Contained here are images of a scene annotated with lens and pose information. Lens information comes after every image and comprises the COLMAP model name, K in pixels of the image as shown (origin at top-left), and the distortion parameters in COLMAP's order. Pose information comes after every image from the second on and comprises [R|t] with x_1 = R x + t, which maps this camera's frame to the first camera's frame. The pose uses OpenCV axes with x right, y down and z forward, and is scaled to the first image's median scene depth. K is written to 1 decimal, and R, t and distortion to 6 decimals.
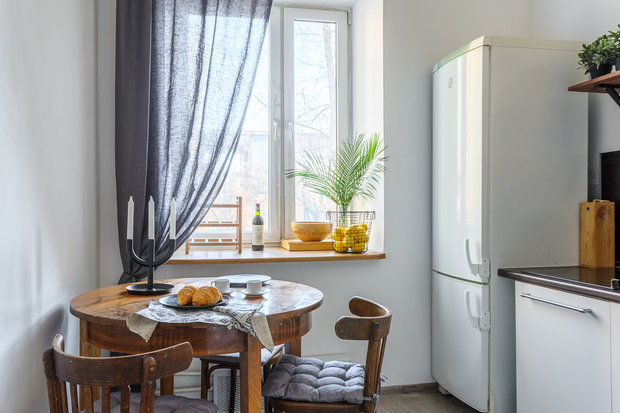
lens RADIAL K [[519.3, 0, 310.0], [0, 519.3, 206.5], [0, 0, 1]] dist [-0.000953, 0.000384]
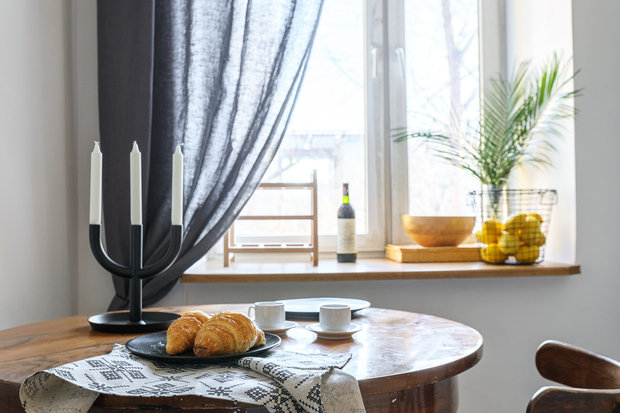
lens RADIAL K [[796.0, 0, 310.0], [0, 796.0, 206.5], [0, 0, 1]] dist [0.026706, 0.047481]
pose [[0.988886, -0.012670, -0.148134, -0.009799], [0.012910, 0.999916, 0.000659, 0.025408], [0.148113, -0.002564, 0.988967, 0.133877]]
